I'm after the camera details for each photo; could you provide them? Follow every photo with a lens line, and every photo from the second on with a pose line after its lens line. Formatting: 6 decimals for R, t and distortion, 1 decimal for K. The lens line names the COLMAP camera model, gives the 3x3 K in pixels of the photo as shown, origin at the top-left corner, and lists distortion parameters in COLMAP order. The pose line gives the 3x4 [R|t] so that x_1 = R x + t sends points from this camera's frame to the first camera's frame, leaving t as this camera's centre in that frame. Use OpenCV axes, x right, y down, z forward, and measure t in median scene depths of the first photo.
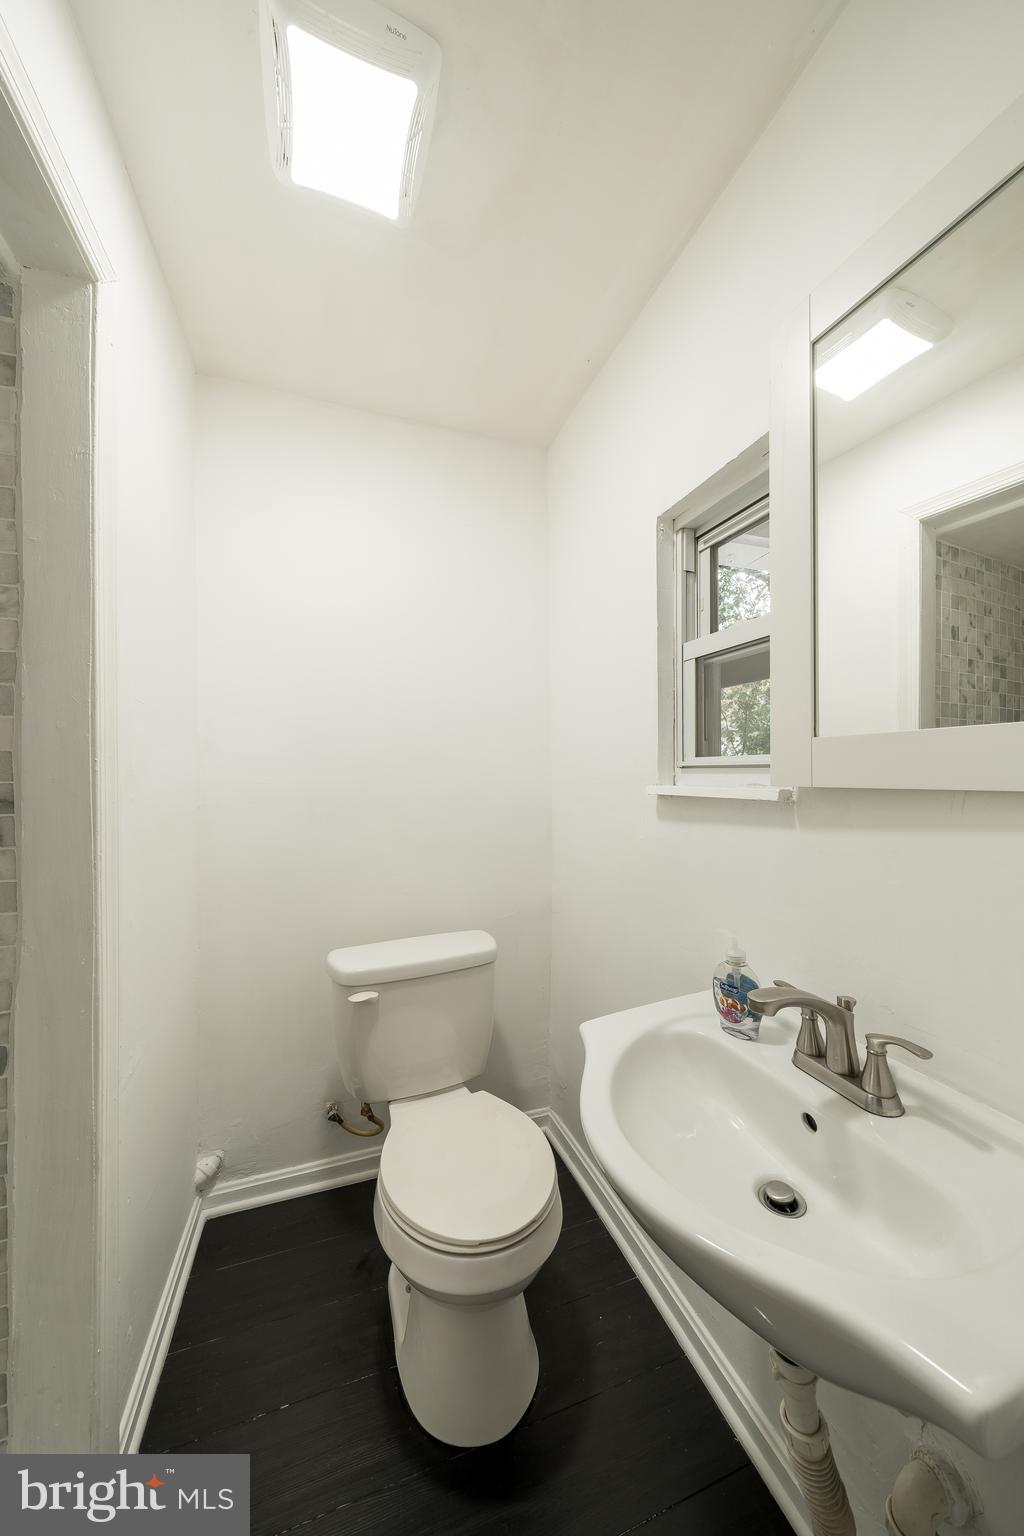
lens RADIAL K [[538.2, 0, 519.0], [0, 538.2, 767.4], [0, 0, 1]] dist [0.004372, -0.000788]
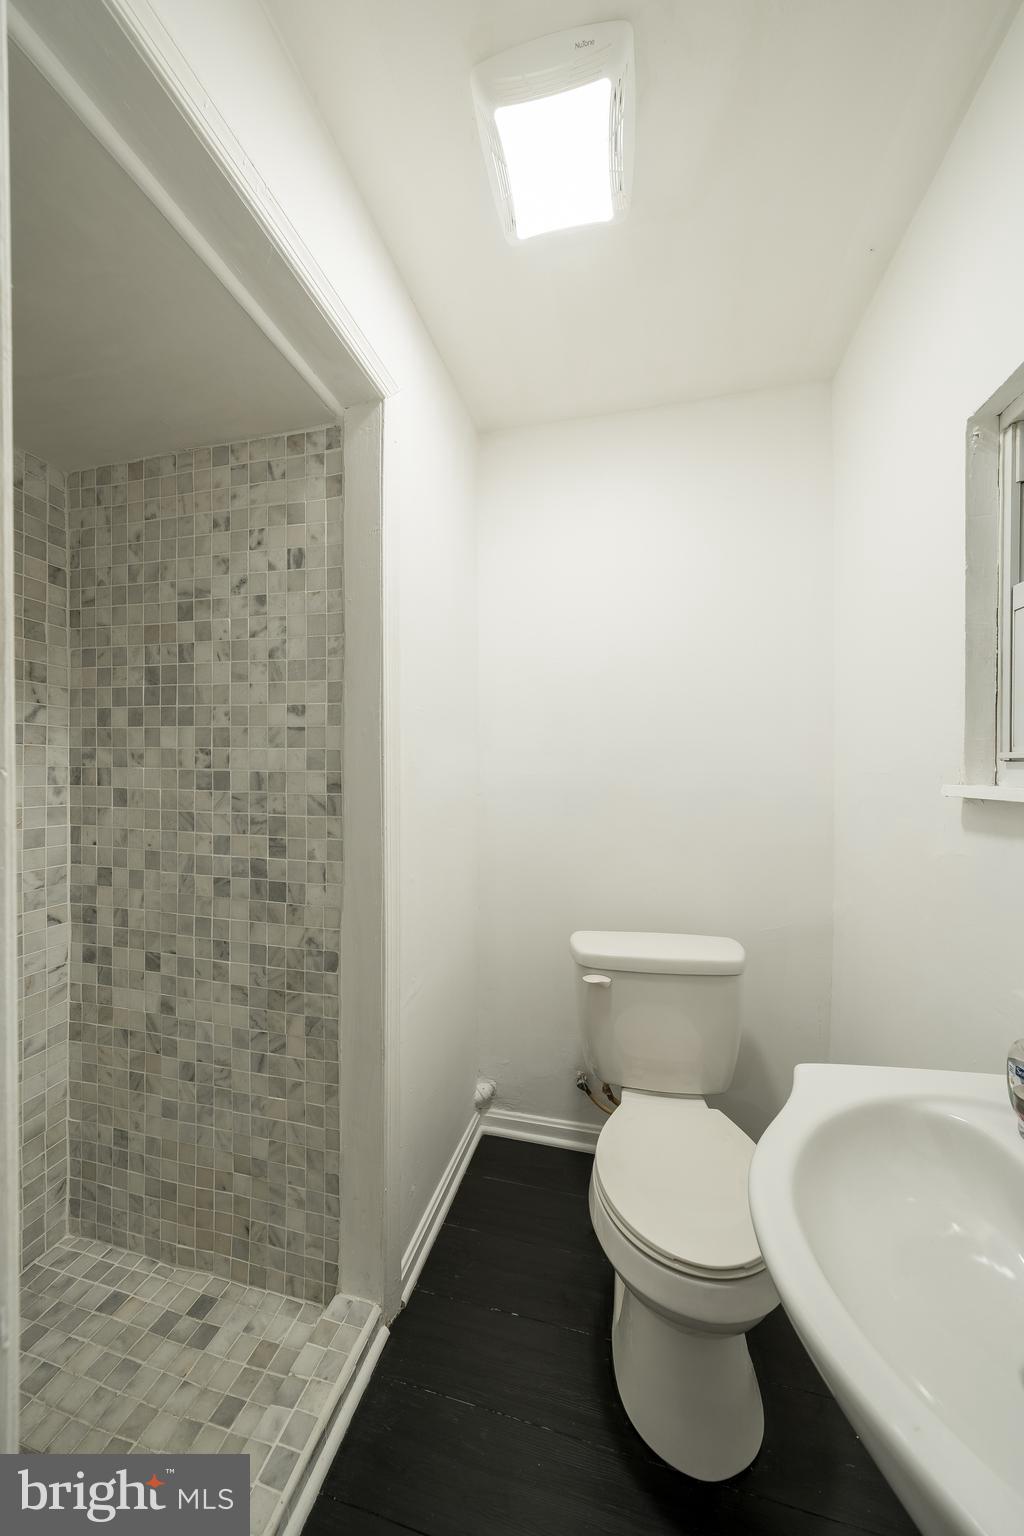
lens RADIAL K [[538.2, 0, 512.4], [0, 538.2, 767.7], [0, 0, 1]] dist [0.004372, -0.000788]
pose [[0.830925, 0.005201, -0.556360, 0.154886], [0.000934, 0.999942, 0.010743, 0.001246], [0.556383, -0.009446, 0.830872, 0.038706]]
